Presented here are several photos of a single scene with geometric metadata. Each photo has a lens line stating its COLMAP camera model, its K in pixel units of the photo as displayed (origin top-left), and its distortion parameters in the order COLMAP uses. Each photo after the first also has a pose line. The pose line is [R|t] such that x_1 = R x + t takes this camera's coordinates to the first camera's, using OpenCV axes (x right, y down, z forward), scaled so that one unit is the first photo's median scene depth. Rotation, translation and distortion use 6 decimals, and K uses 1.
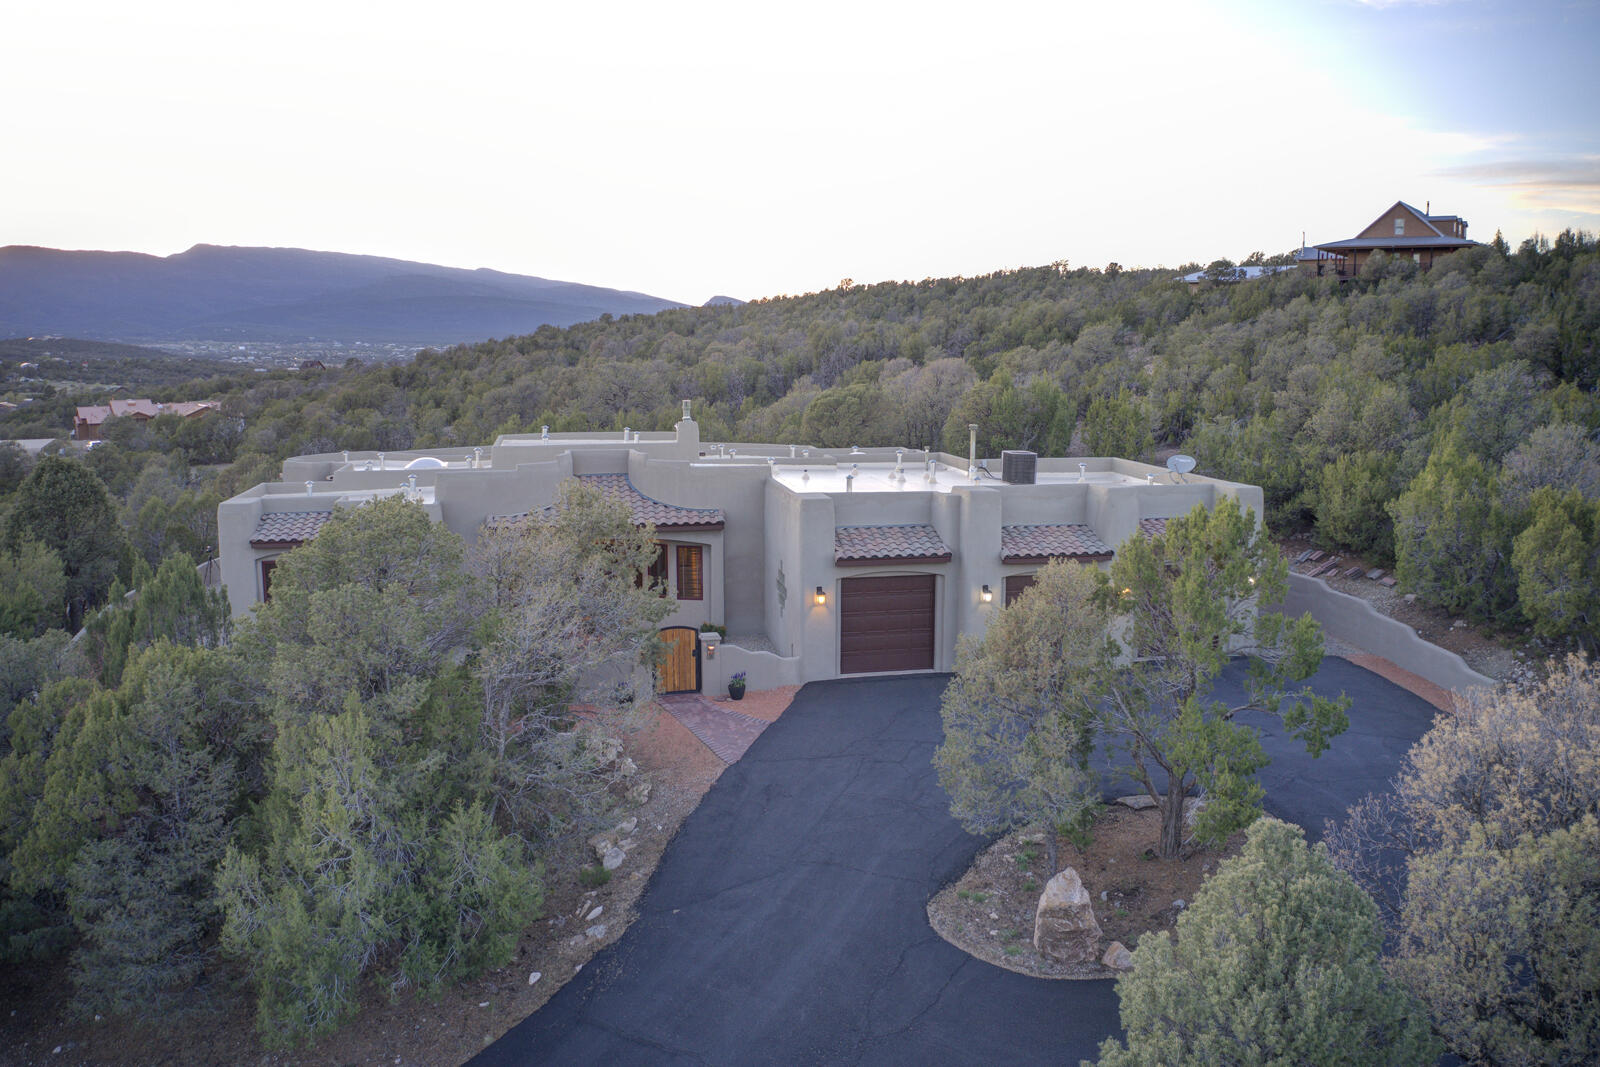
lens RADIAL K [[1254.0, 0, 805.2], [0, 1254.0, 508.7], [0, 0, 1]] dist [-0.108982, -0.007444]
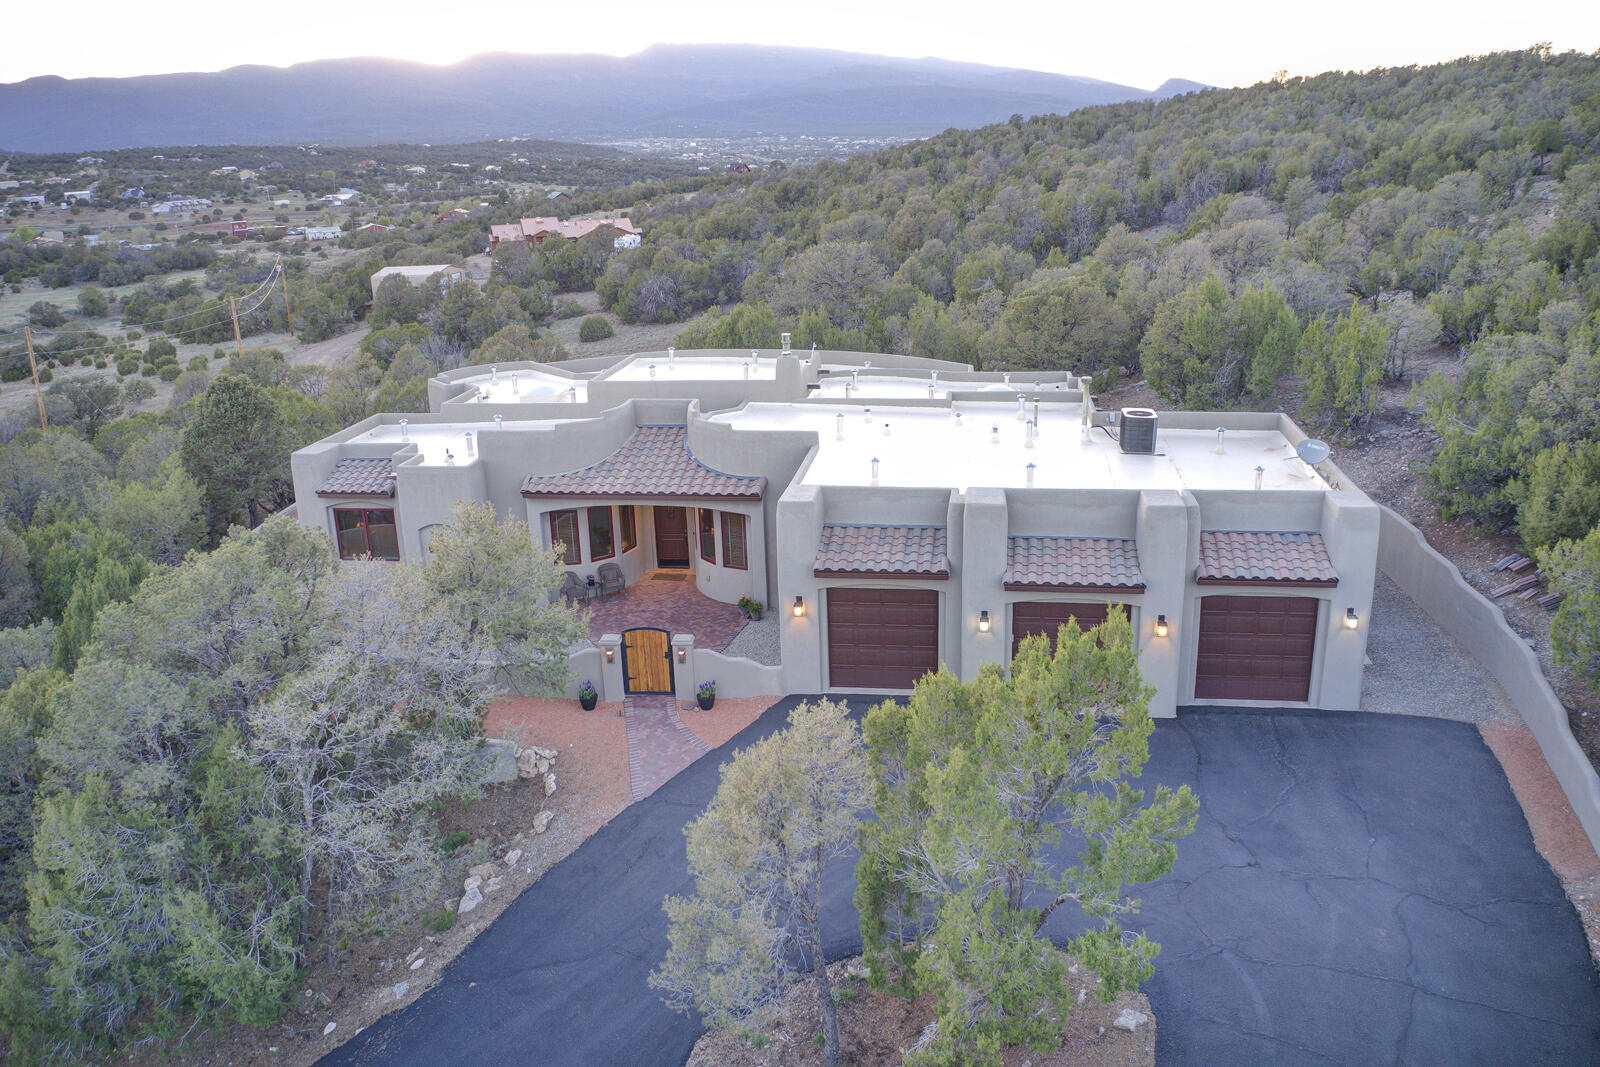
lens RADIAL K [[1259.3, 0, 795.1], [0, 1259.3, 495.9], [0, 0, 1]] dist [-0.092406, 0.004670]
pose [[0.938269, 0.066681, -0.339417, 0.255835], [-0.014504, 0.987965, 0.153999, -0.122235], [0.345601, -0.139569, 0.927944, 0.138238]]
